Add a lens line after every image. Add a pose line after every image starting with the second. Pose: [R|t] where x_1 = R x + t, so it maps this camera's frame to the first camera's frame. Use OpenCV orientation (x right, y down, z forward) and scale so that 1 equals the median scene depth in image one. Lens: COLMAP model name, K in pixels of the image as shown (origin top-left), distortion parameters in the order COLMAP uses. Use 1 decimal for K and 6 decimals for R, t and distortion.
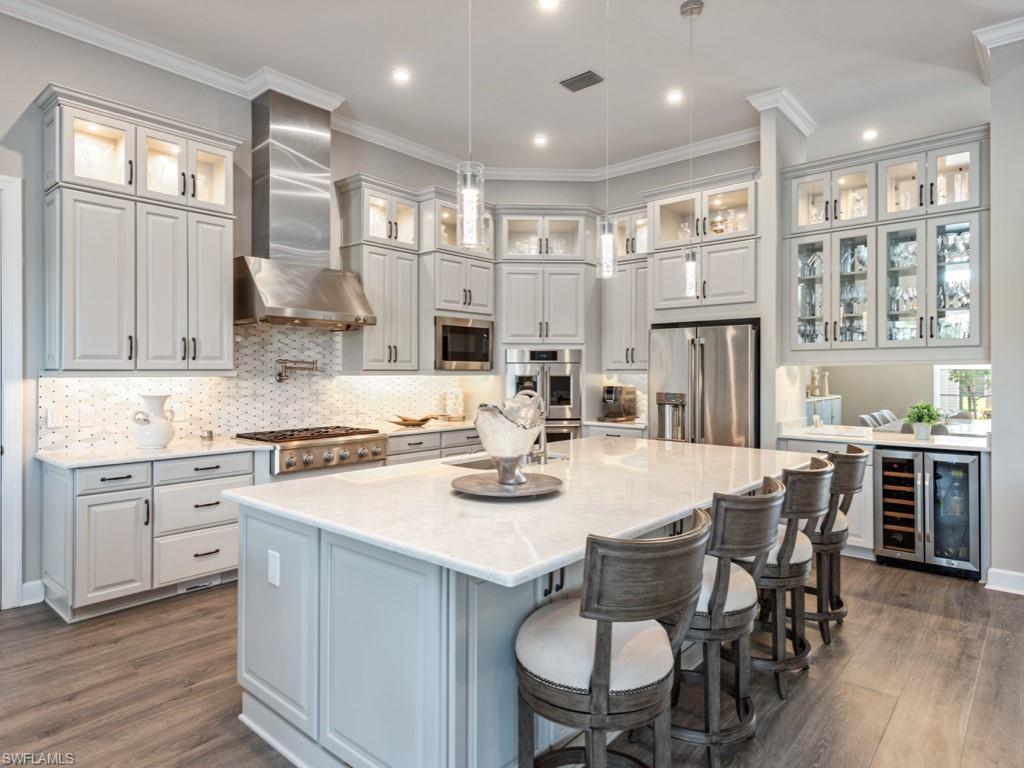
lens RADIAL K [[604.5, 0, 520.6], [0, 604.5, 369.7], [0, 0, 1]] dist [0.023750, -0.000038]
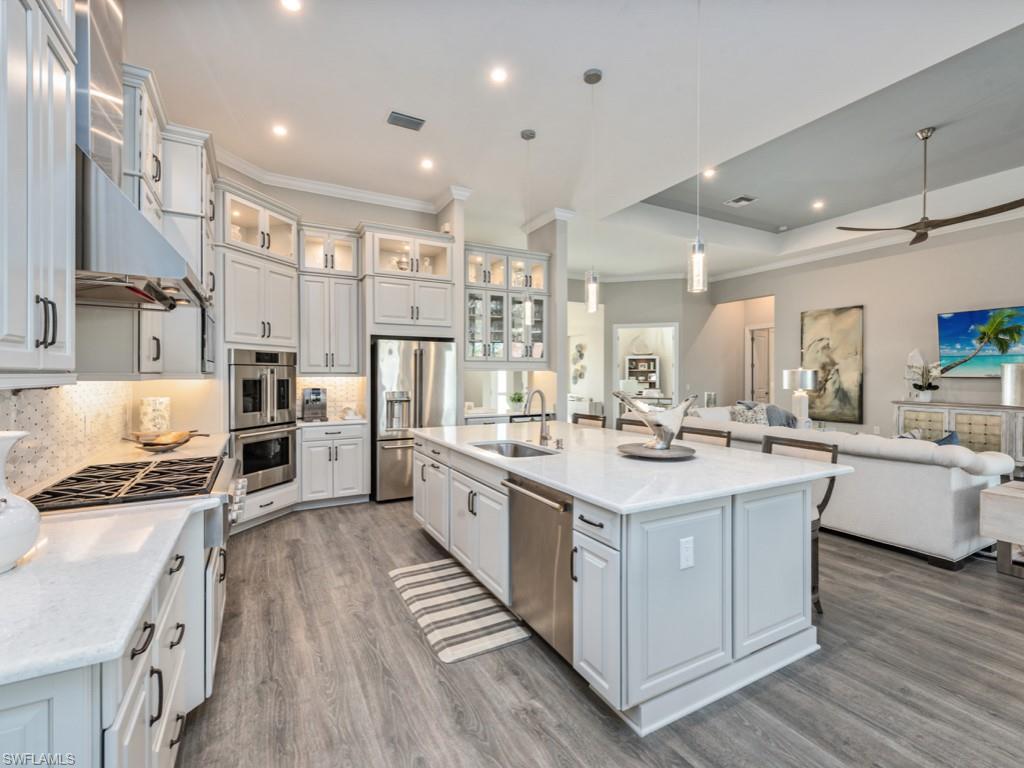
lens RADIAL K [[454.6, 0, 517.0], [0, 454.6, 377.1], [0, 0, 1]] dist [-0.003067, -0.002829]
pose [[0.345853, -0.005599, 0.938272, -0.567259], [0.000029, 0.999982, 0.005956, 0.003489], [-0.938289, -0.002033, 0.345847, 0.451551]]
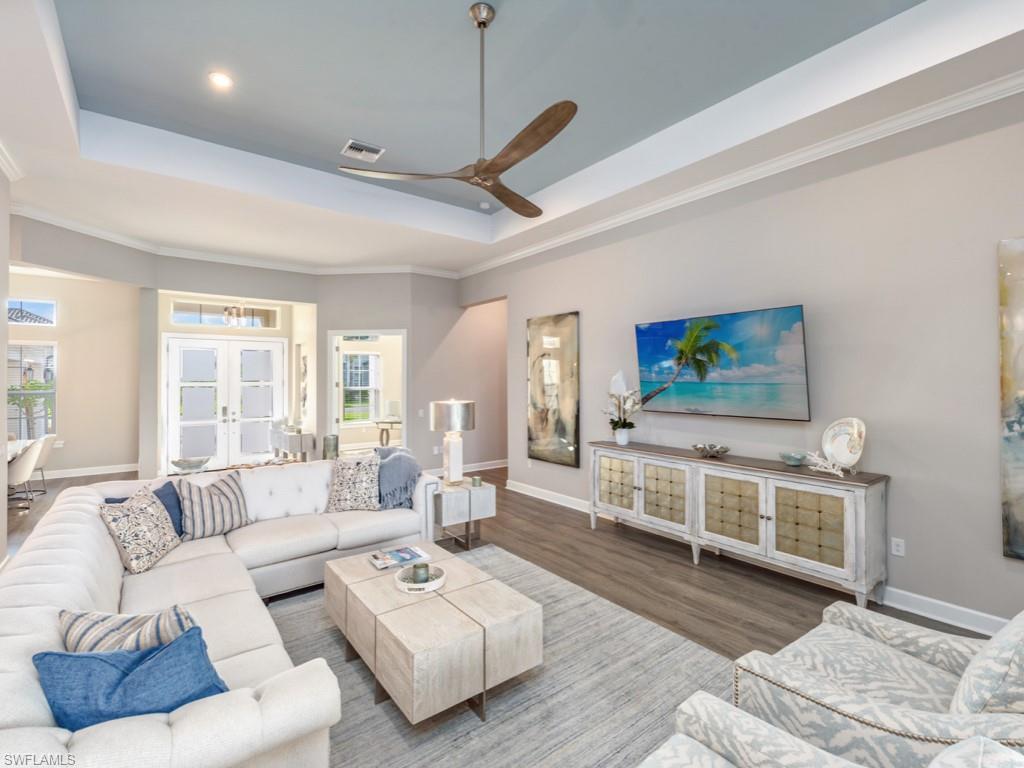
lens RADIAL K [[454.6, 0, 515.3], [0, 454.6, 381.0], [0, 0, 1]] dist [-0.003067, -0.002829]
pose [[0.177242, 0.003095, 0.984162, -0.394850], [-0.005869, 0.999981, -0.002088, -0.009735], [-0.984150, -0.005406, 0.177257, 0.293168]]
